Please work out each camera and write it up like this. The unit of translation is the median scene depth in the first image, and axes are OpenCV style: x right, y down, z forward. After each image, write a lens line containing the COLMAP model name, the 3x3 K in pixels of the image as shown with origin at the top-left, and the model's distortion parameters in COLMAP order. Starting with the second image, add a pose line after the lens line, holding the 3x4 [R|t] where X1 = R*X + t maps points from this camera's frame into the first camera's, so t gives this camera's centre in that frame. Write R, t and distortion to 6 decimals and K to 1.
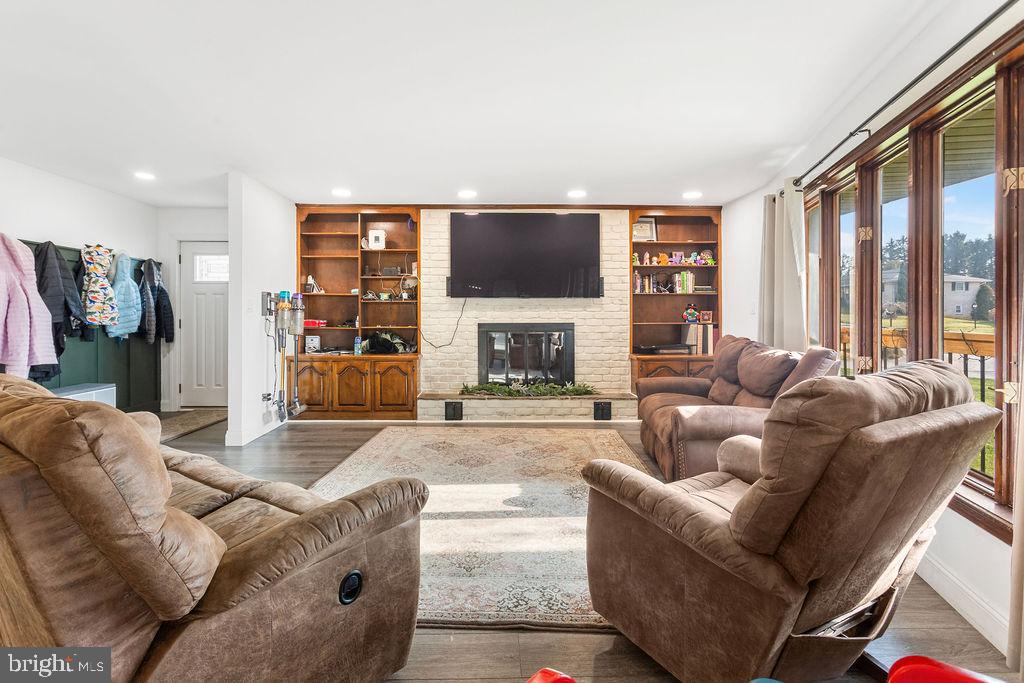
lens RADIAL K [[512.8, 0, 506.9], [0, 512.8, 310.3], [0, 0, 1]] dist [-0.001388, -0.000135]
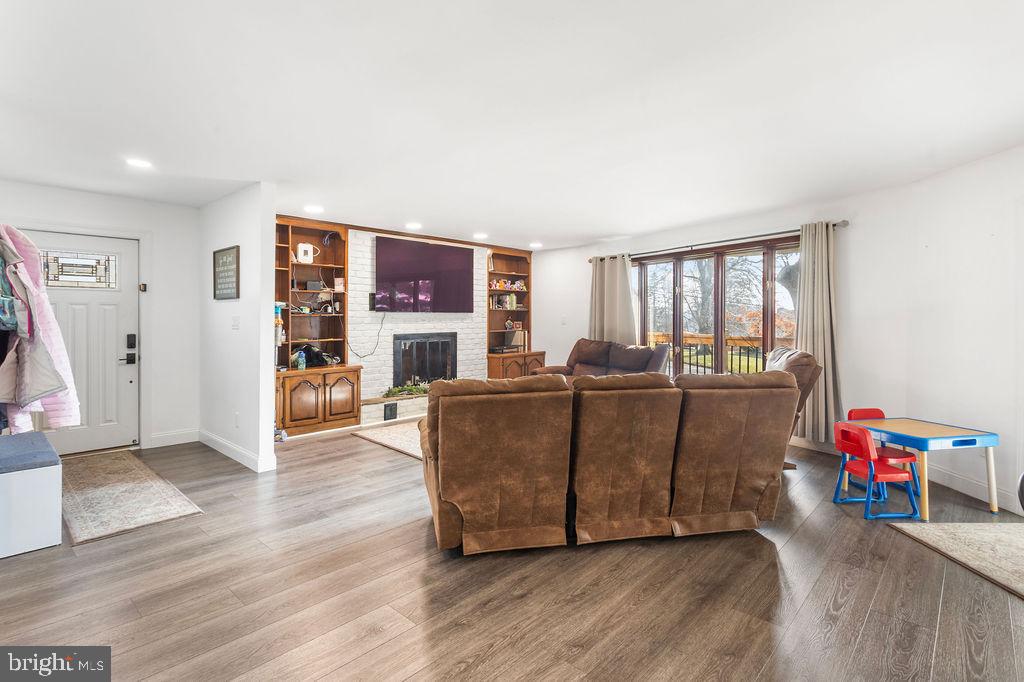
lens RADIAL K [[512.8, 0, 506.9], [0, 512.8, 309.8], [0, 0, 1]] dist [-0.001388, -0.000135]
pose [[0.697415, 0.008781, 0.716614, -0.700460], [0.004435, 0.999853, -0.016568, -0.008922], [-0.716654, 0.014733, 0.697273, 0.017578]]
